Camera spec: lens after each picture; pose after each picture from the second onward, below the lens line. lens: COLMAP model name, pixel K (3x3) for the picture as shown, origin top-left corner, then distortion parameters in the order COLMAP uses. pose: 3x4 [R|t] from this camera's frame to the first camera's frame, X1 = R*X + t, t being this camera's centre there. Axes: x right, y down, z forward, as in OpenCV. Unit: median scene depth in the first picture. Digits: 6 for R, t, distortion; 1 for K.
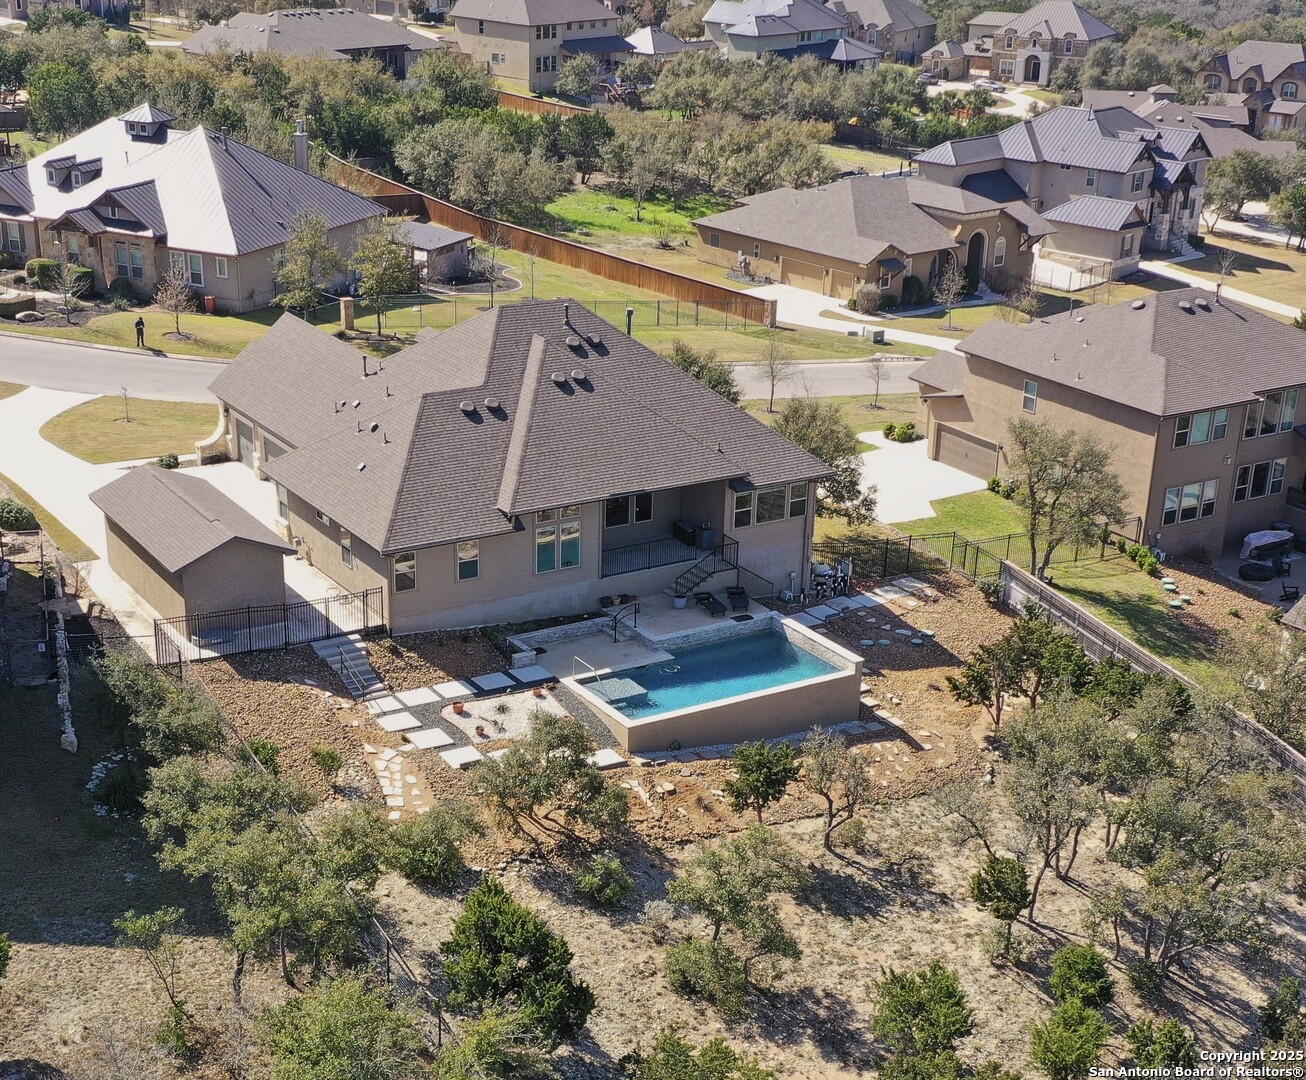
lens RADIAL K [[1991.2, 0, 615.8], [0, 1991.2, 745.5], [0, 0, 1]] dist [0.035182, 0.000000]
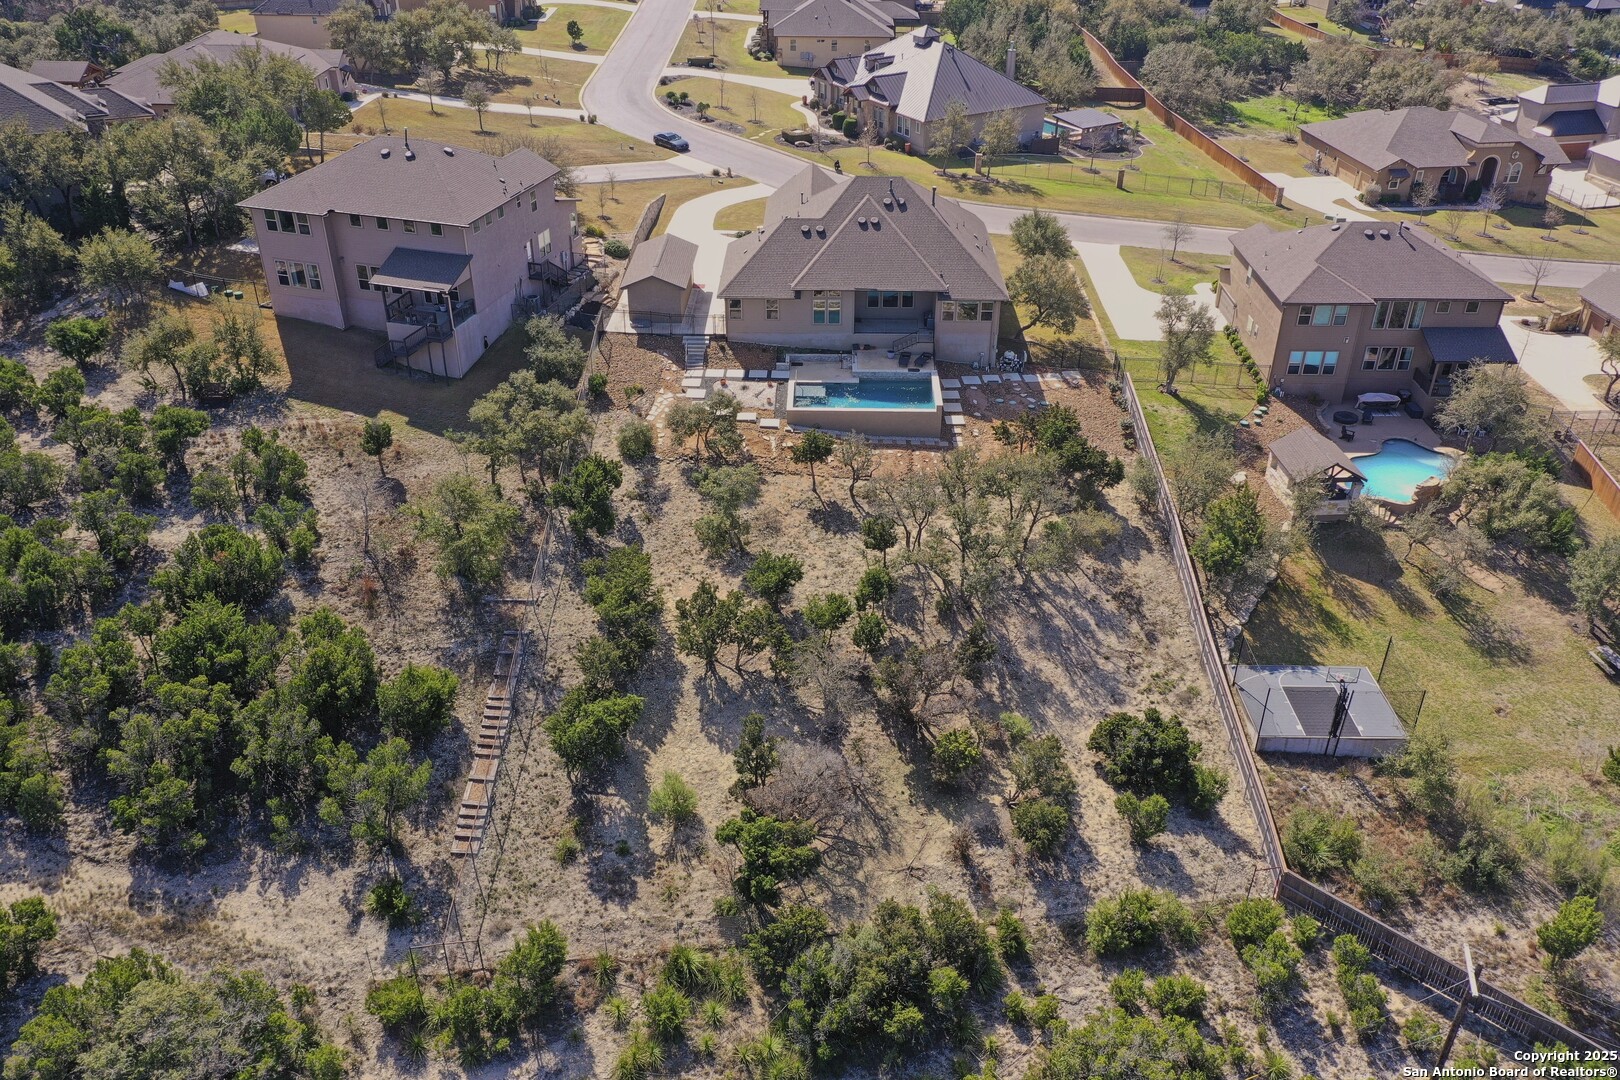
lens RADIAL K [[1273.0, 0, 812.9], [0, 1273.0, 537.7], [0, 0, 1]] dist [0.026081, -0.004581]
pose [[0.846688, 0.262722, -0.462706, 0.453897], [-0.215589, 0.964409, 0.153087, -0.060751], [0.486457, -0.029863, 0.873194, -0.039387]]
